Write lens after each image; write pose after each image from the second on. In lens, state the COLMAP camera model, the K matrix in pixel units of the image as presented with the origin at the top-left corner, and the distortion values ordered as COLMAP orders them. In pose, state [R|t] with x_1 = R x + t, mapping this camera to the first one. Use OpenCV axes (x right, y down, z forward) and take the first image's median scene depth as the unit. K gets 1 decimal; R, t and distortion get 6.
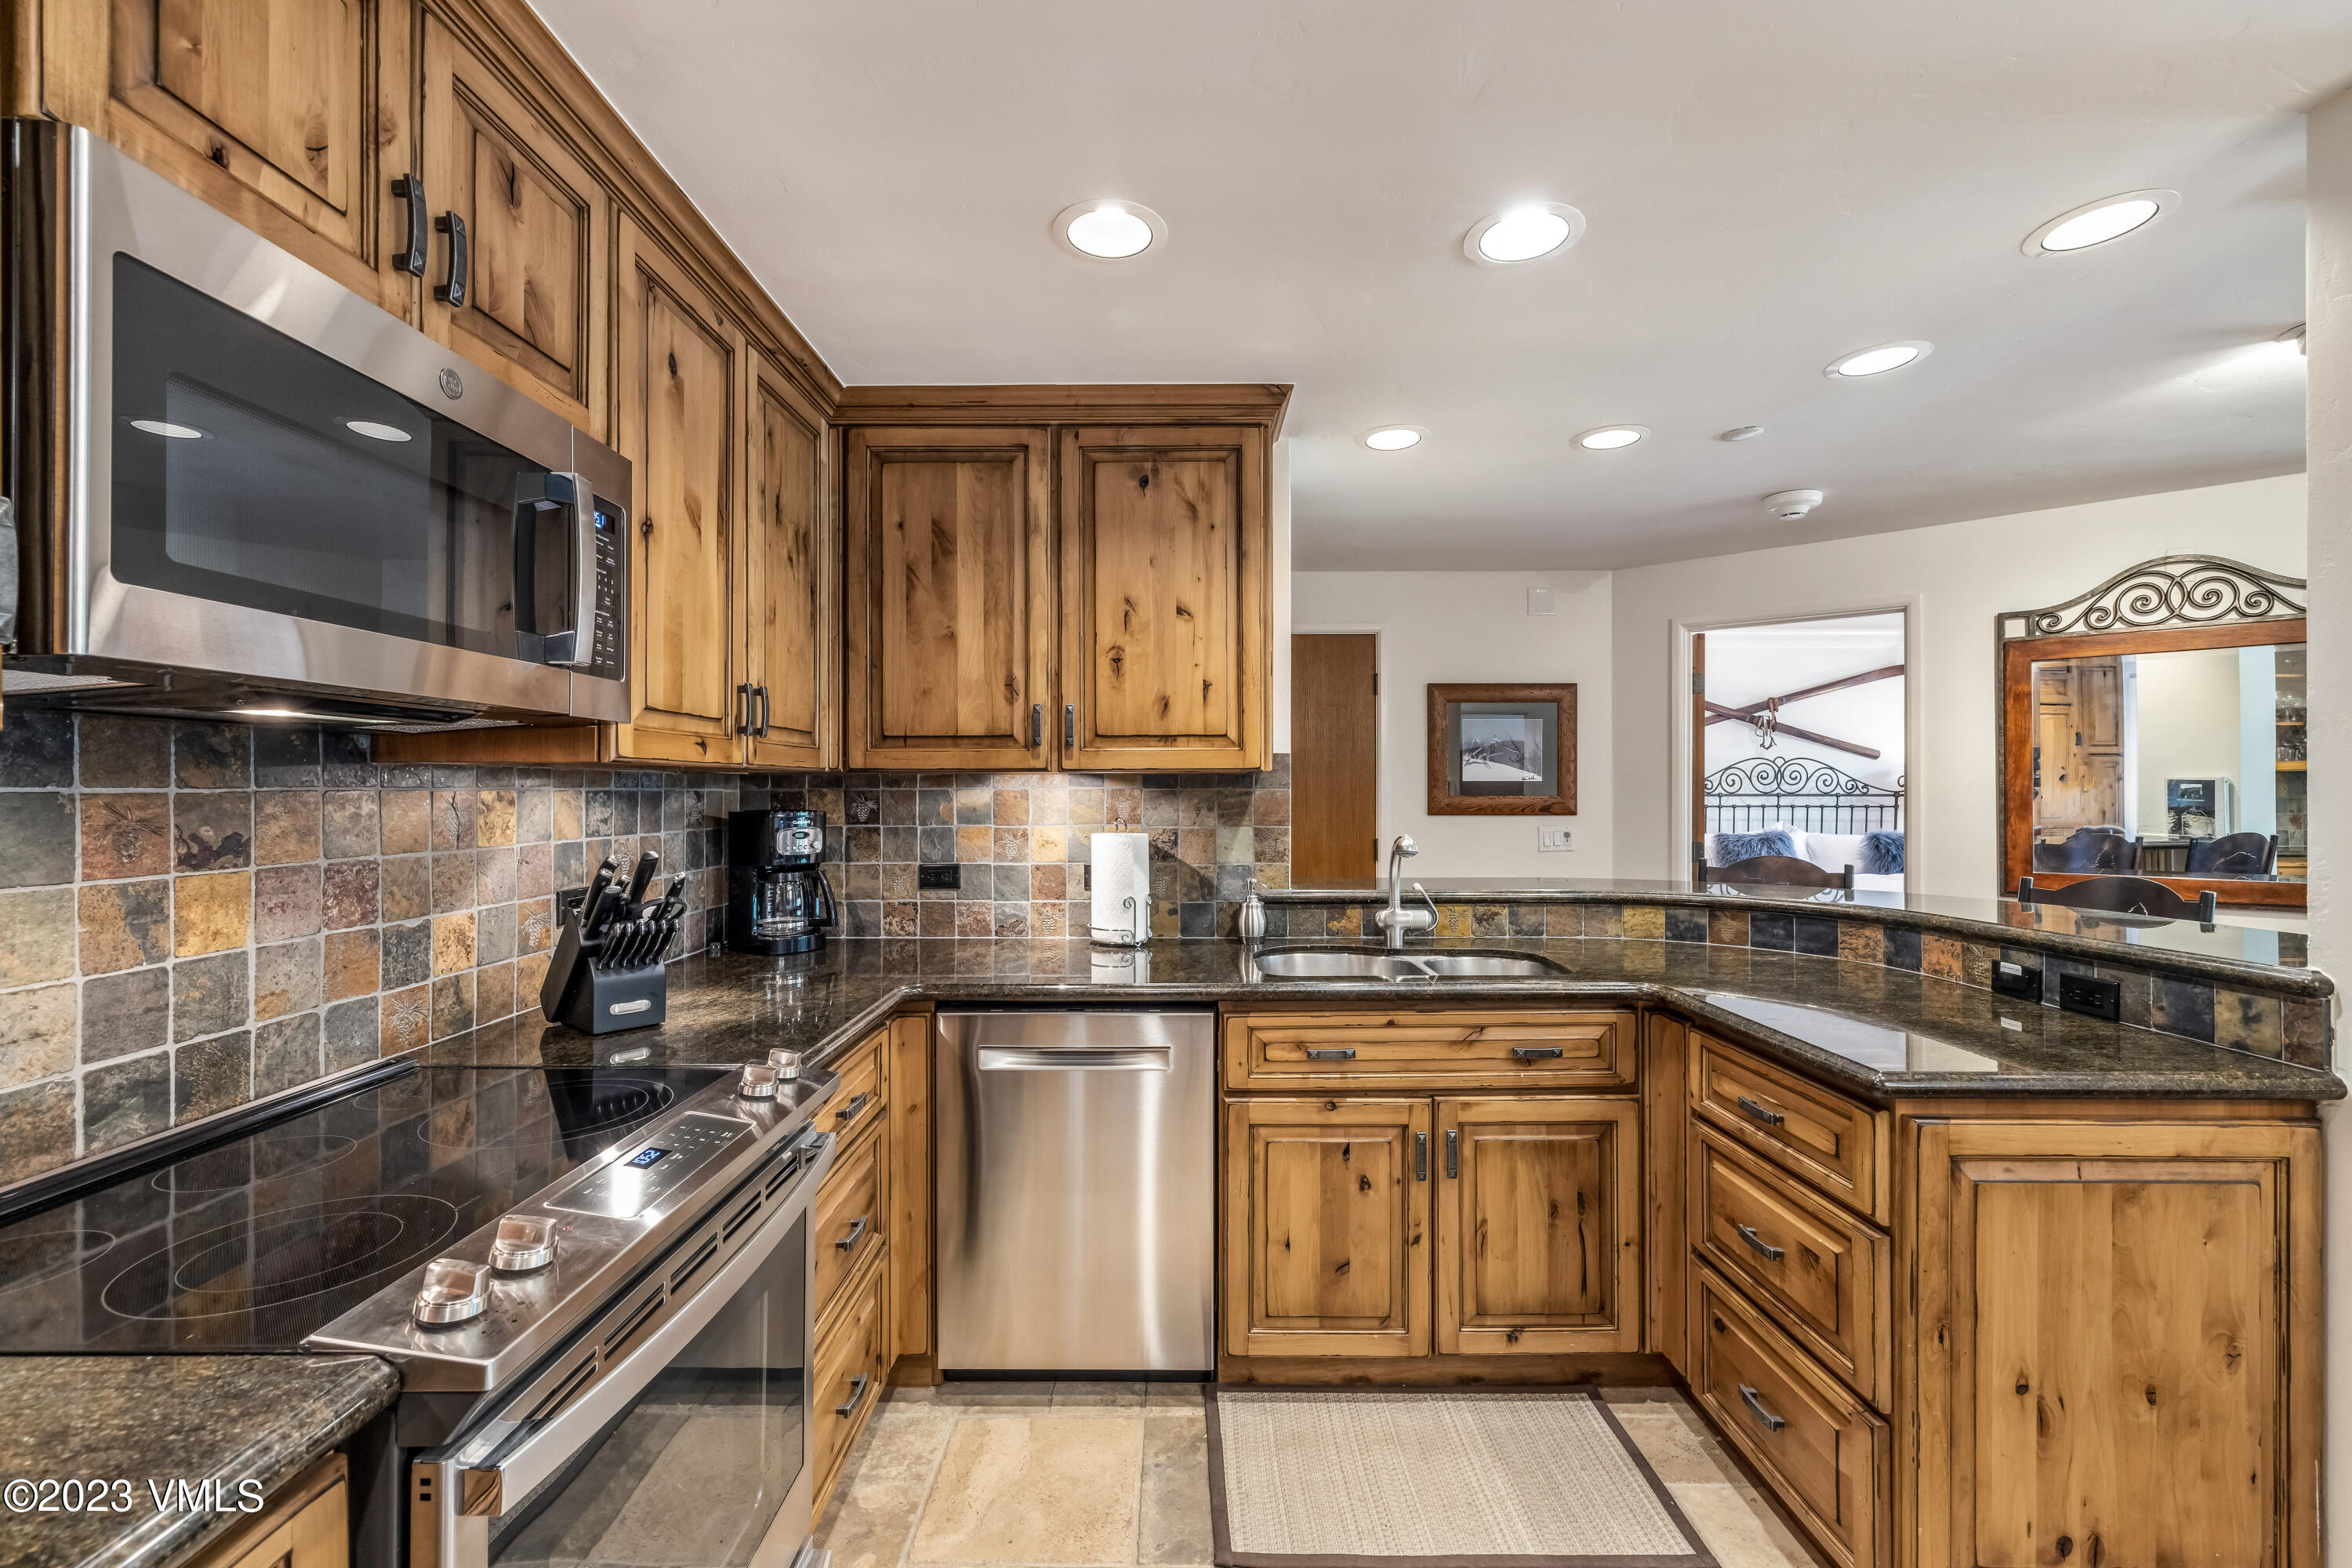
lens RADIAL K [[990.0, 0, 1172.4], [0, 990.0, 785.8], [0, 0, 1]] dist [0.000728, 0.000761]
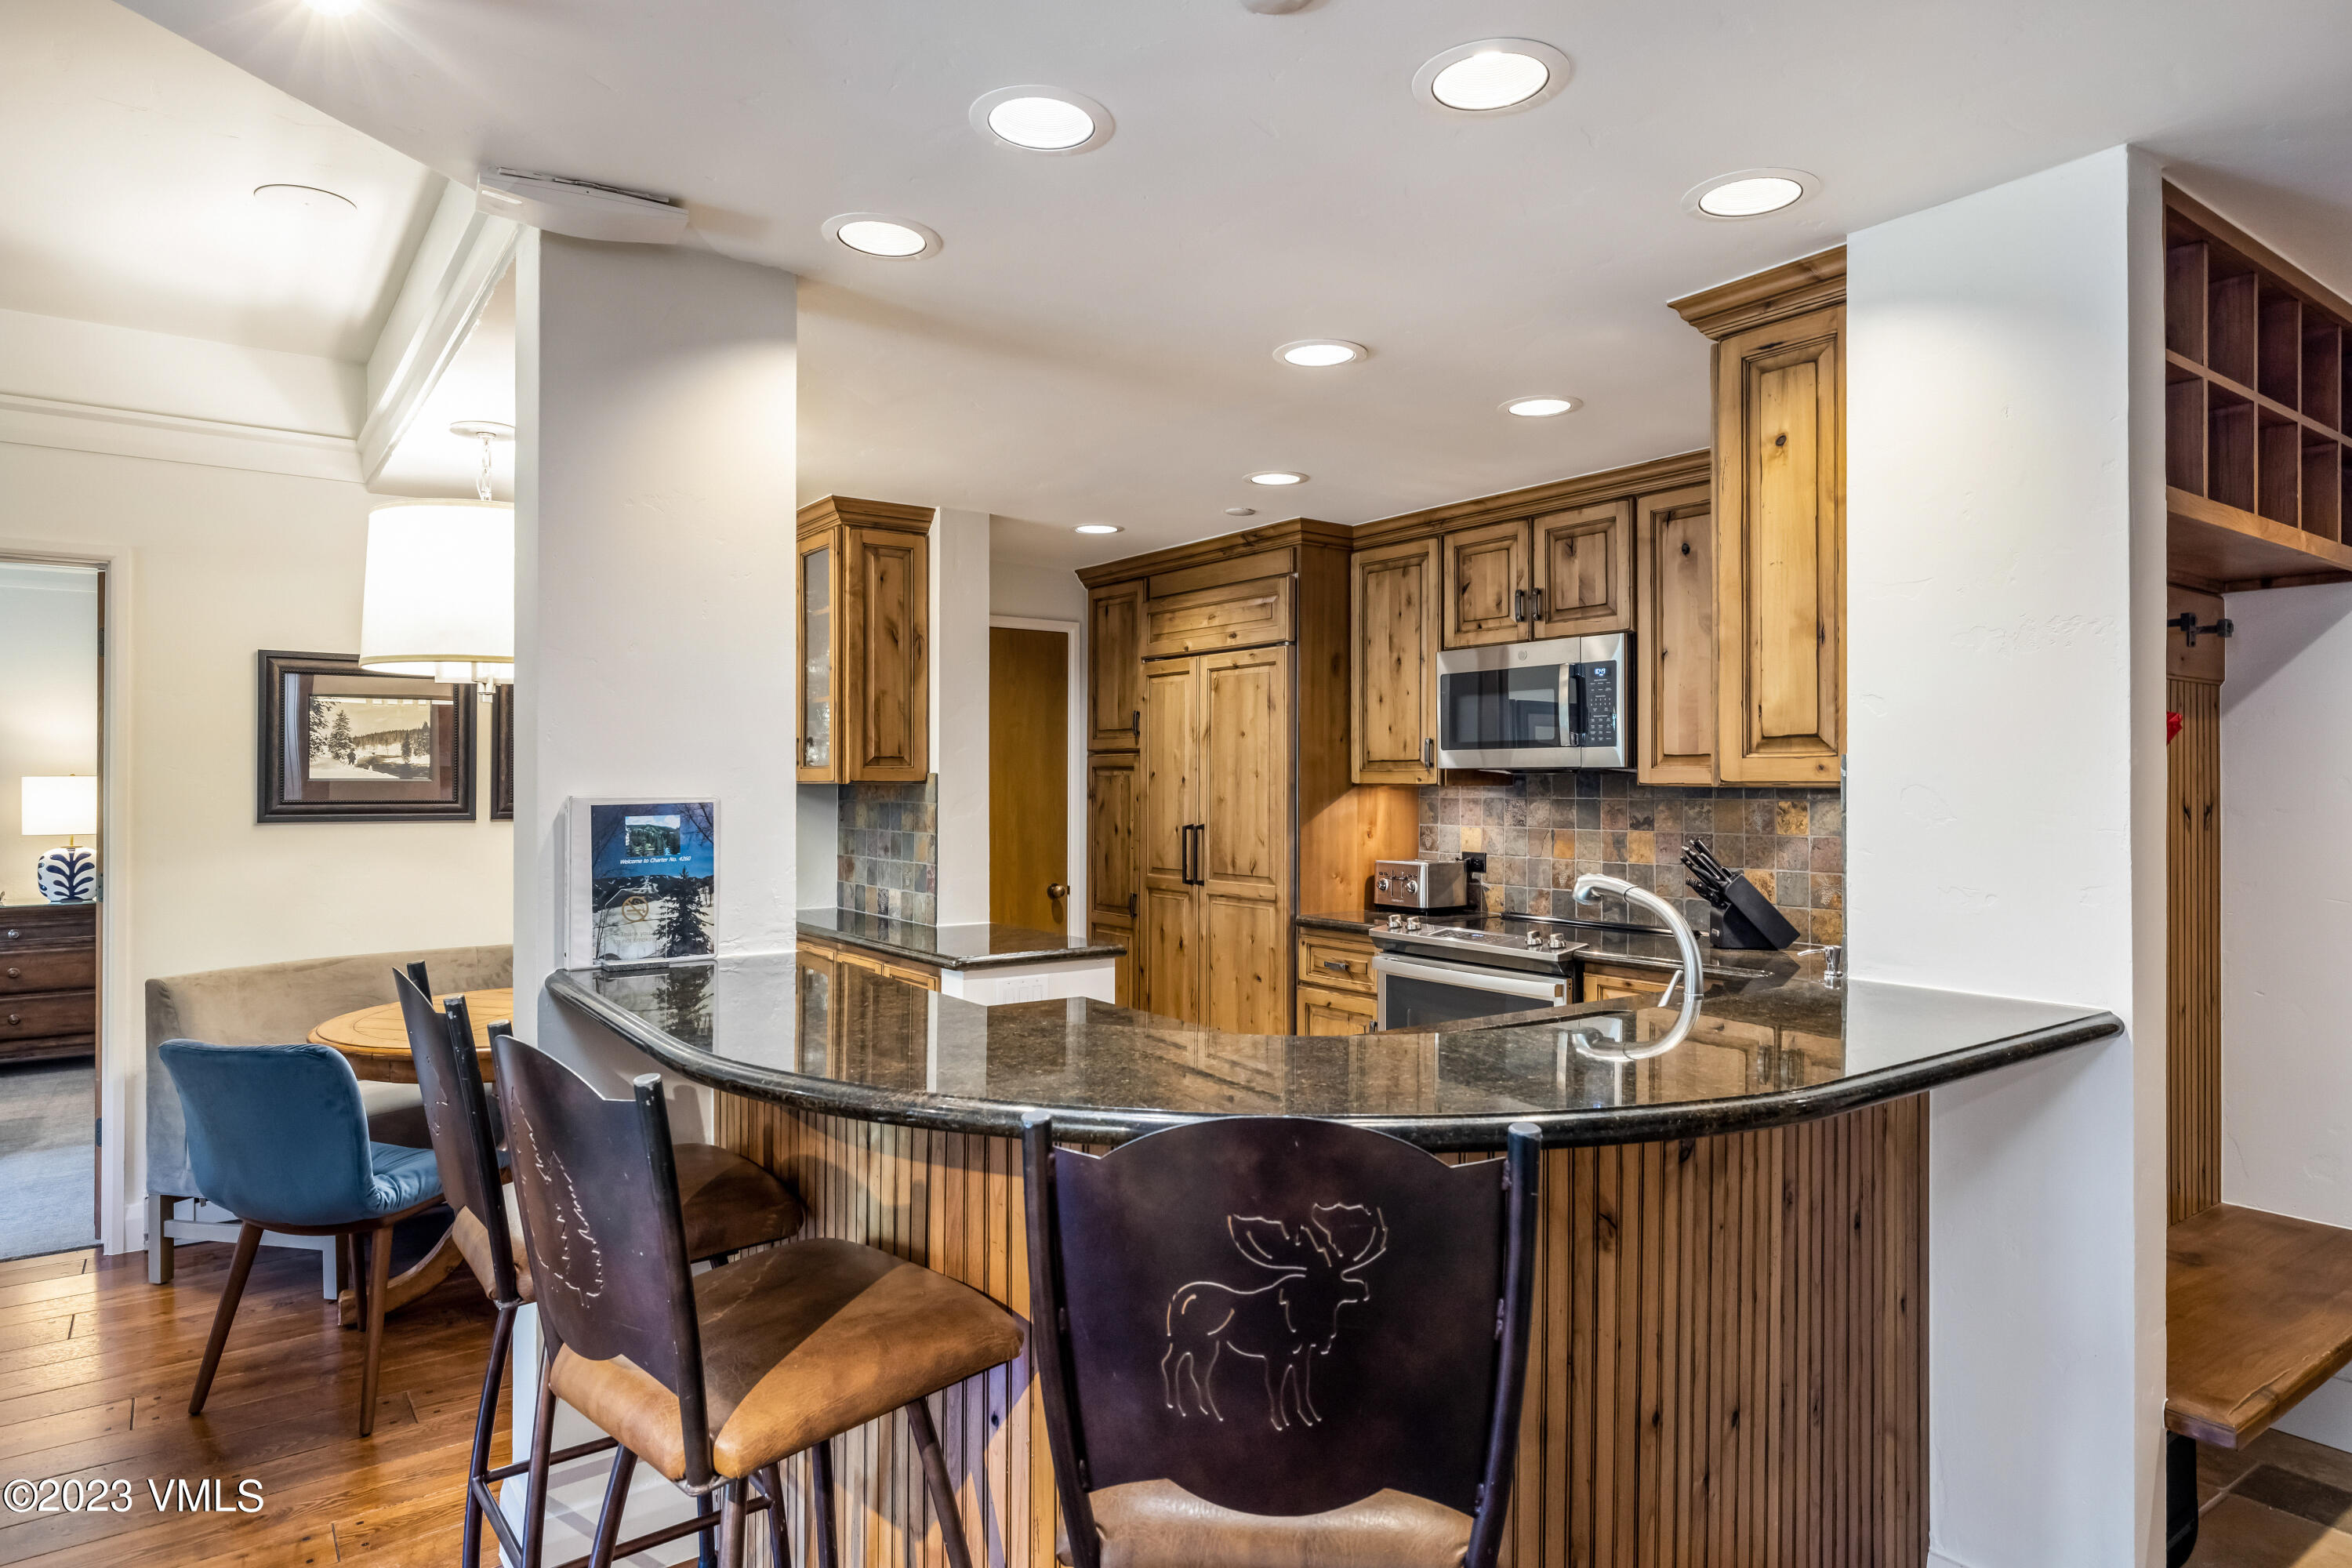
lens RADIAL K [[1378.4, 0, 1177.8], [0, 1378.4, 774.8], [0, 0, 1]] dist [0.000394, -0.002845]
pose [[-0.809393, -0.003529, -0.587256, 1.222340], [0.002213, 0.999957, -0.009058, -0.017172], [0.587263, -0.008631, -0.809350, 1.857607]]
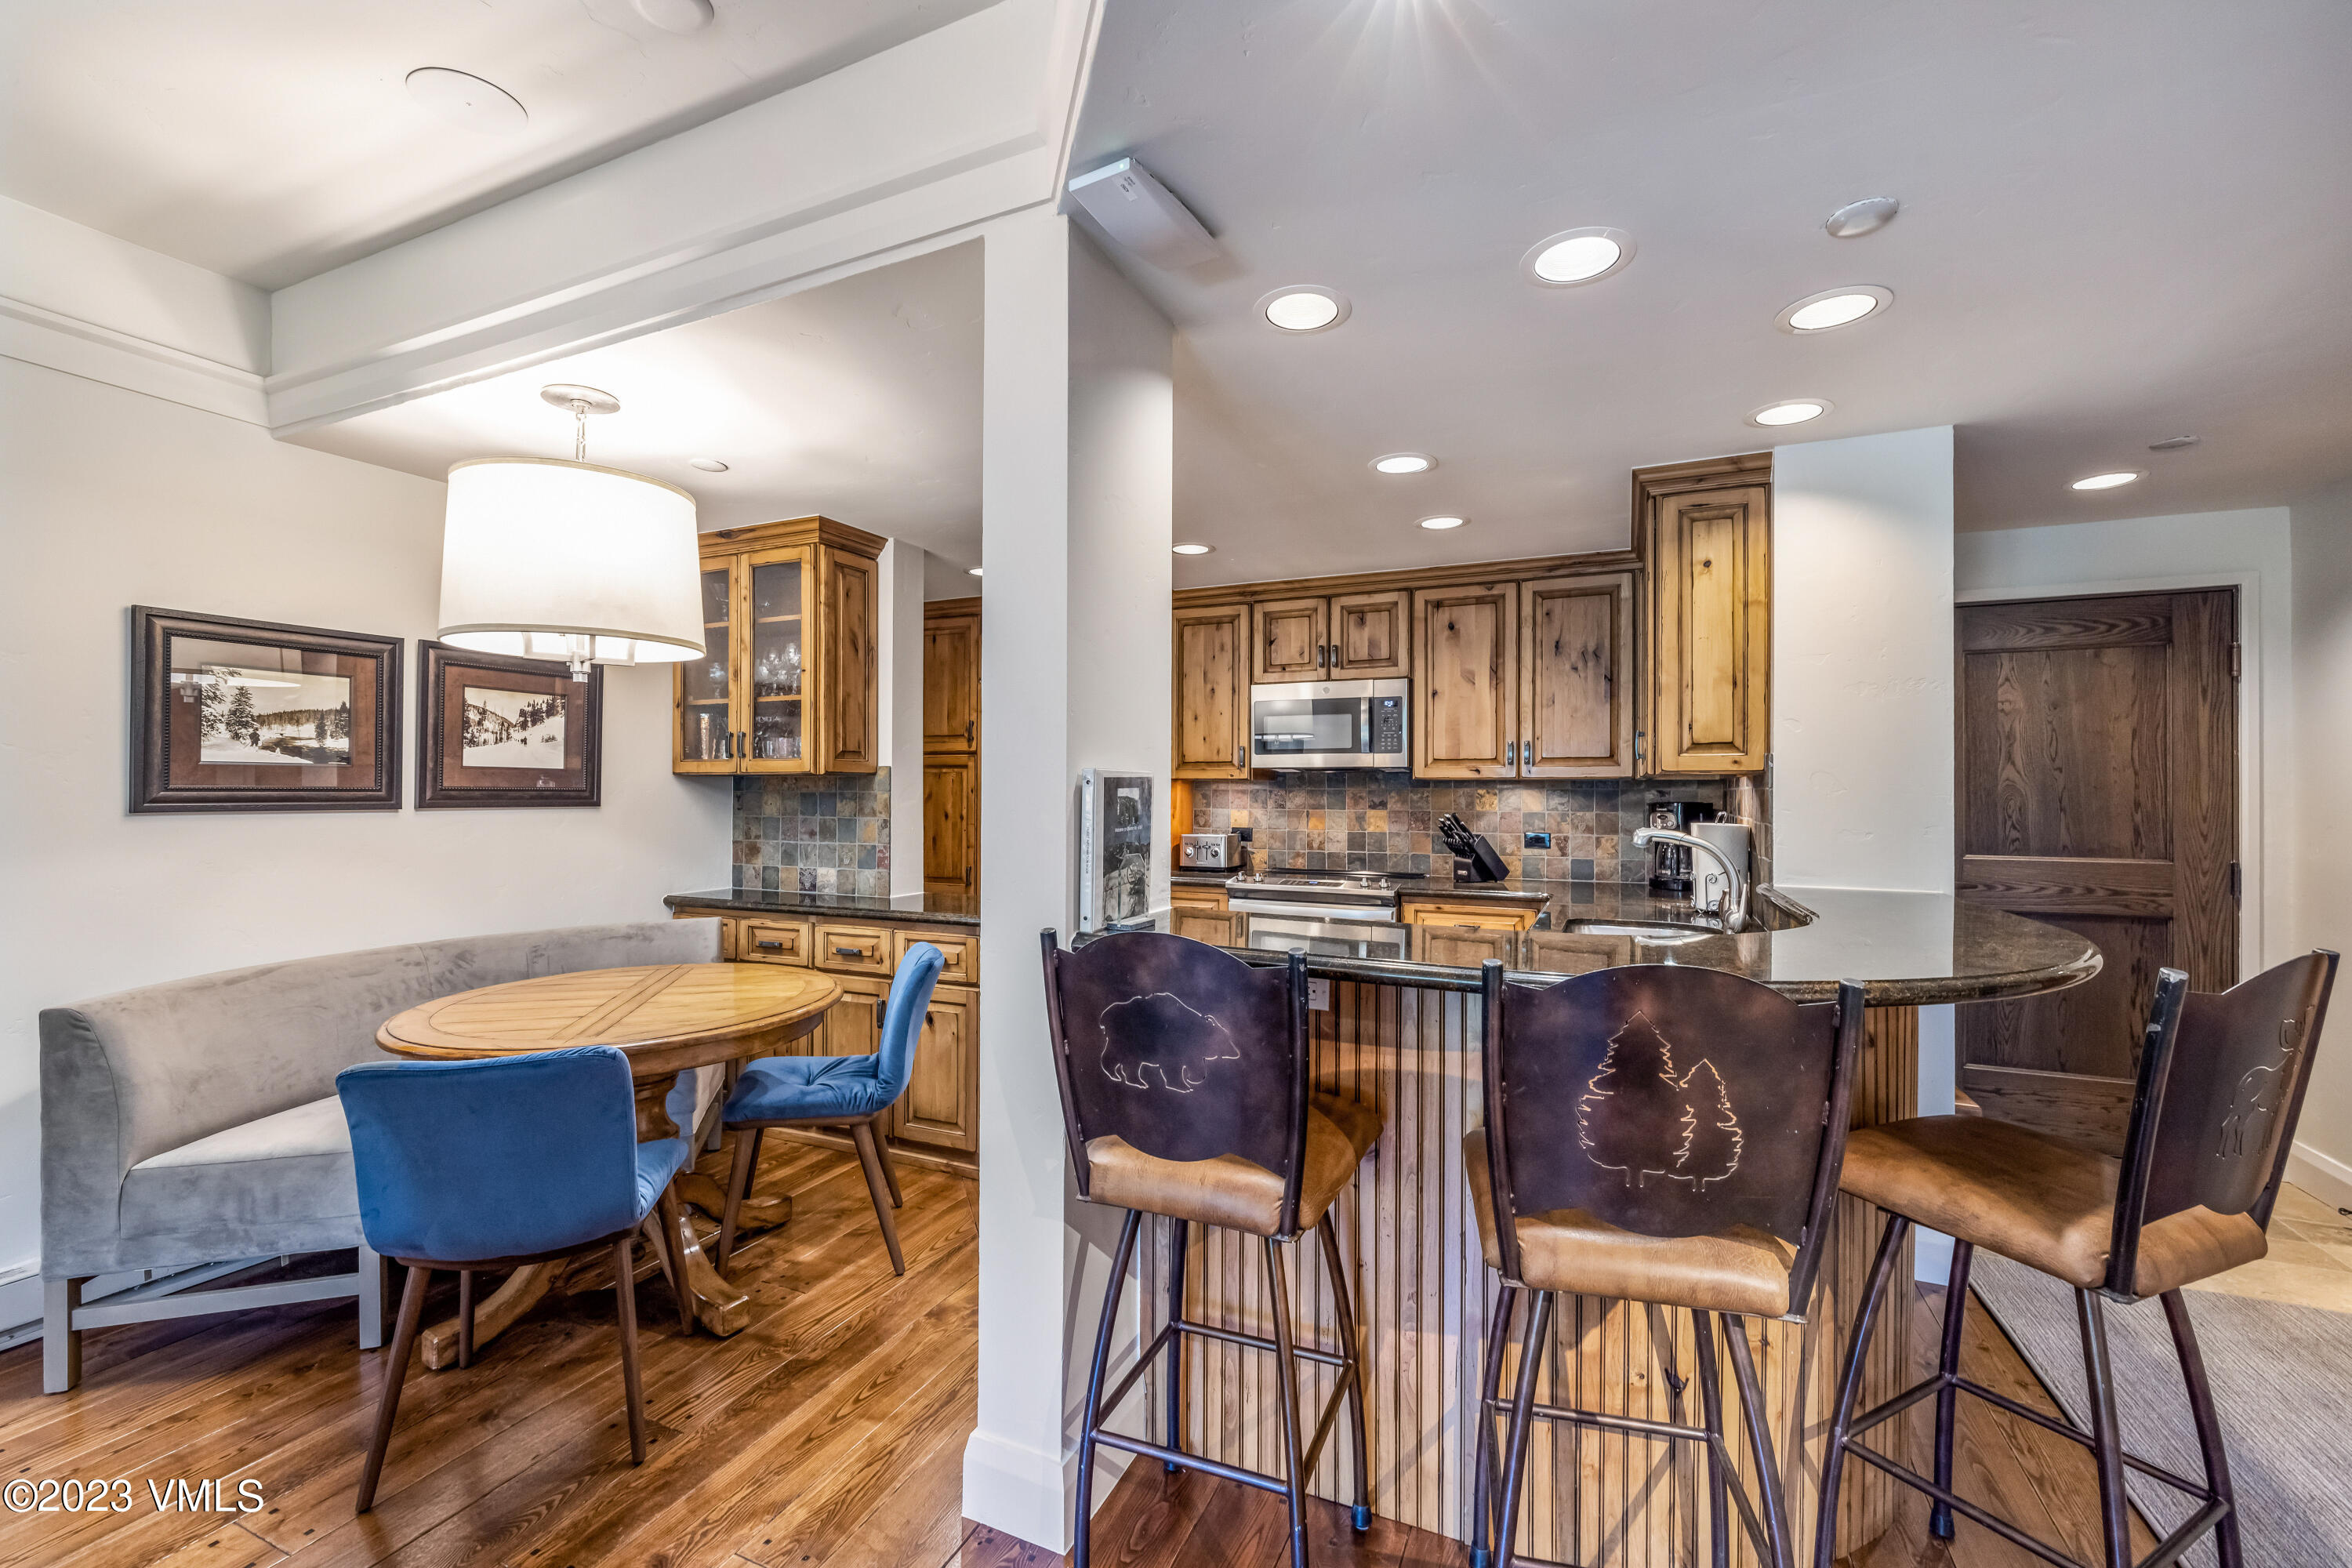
lens RADIAL K [[990.0, 0, 1174.5], [0, 990.0, 787.8], [0, 0, 1]] dist [0.000728, 0.000761]
pose [[-0.414645, -0.003450, -0.909977, 1.694244], [0.001577, 0.999989, -0.004510, 0.008541], [0.909982, -0.003305, -0.414634, 1.103241]]
